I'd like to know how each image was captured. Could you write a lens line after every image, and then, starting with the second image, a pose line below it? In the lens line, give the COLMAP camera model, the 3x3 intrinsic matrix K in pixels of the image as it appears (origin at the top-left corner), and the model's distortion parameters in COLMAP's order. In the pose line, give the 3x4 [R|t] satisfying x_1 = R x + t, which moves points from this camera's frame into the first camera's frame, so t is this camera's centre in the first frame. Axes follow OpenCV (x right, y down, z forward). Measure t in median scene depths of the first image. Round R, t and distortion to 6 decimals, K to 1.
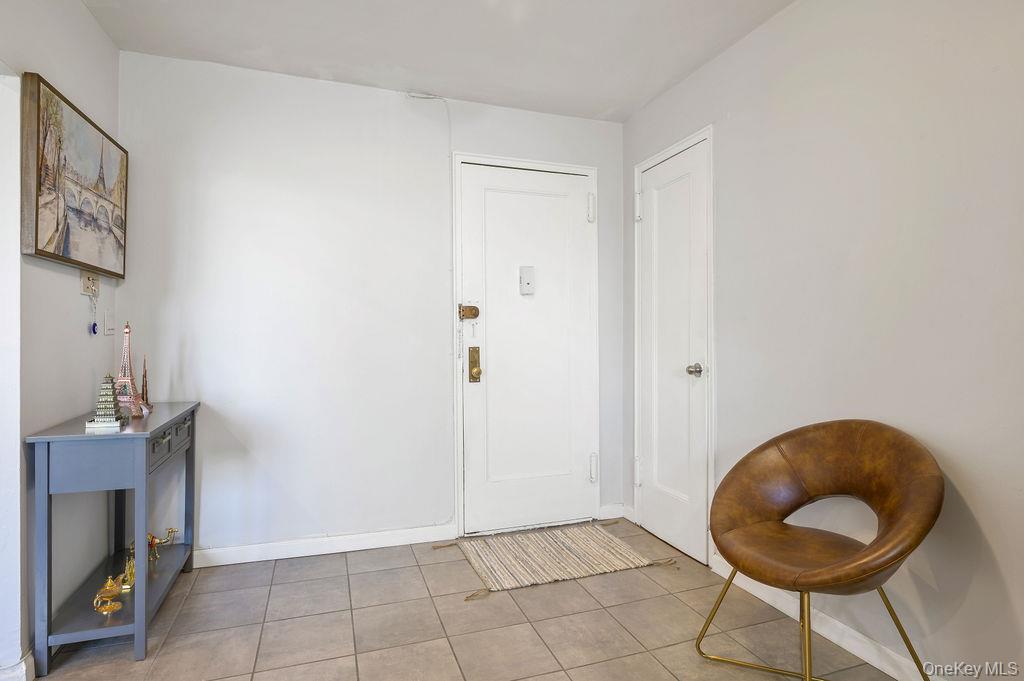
lens RADIAL K [[548.2, 0, 527.3], [0, 548.2, 337.5], [0, 0, 1]] dist [0.003193, 0.000428]
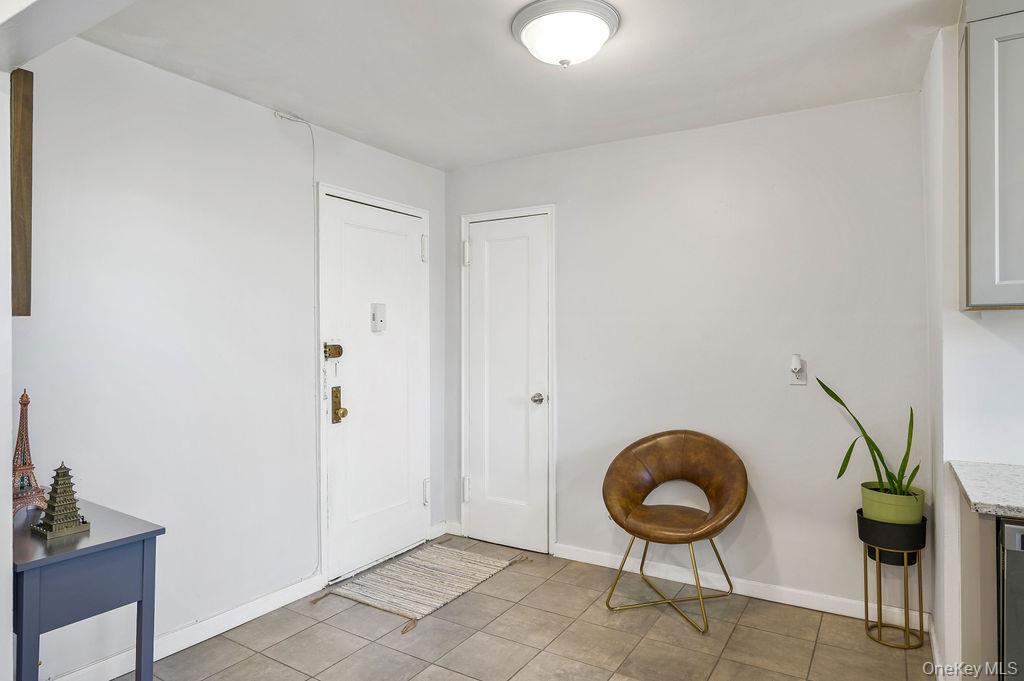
lens RADIAL K [[605.6, 0, 512.0], [0, 605.6, 340.5], [0, 0, 1]] dist [-0.000149, 0.001290]
pose [[0.781651, -0.004005, 0.623703, -0.531212], [-0.000838, 0.999972, 0.007471, -0.073916], [-0.623715, -0.006362, 0.781626, -0.026950]]
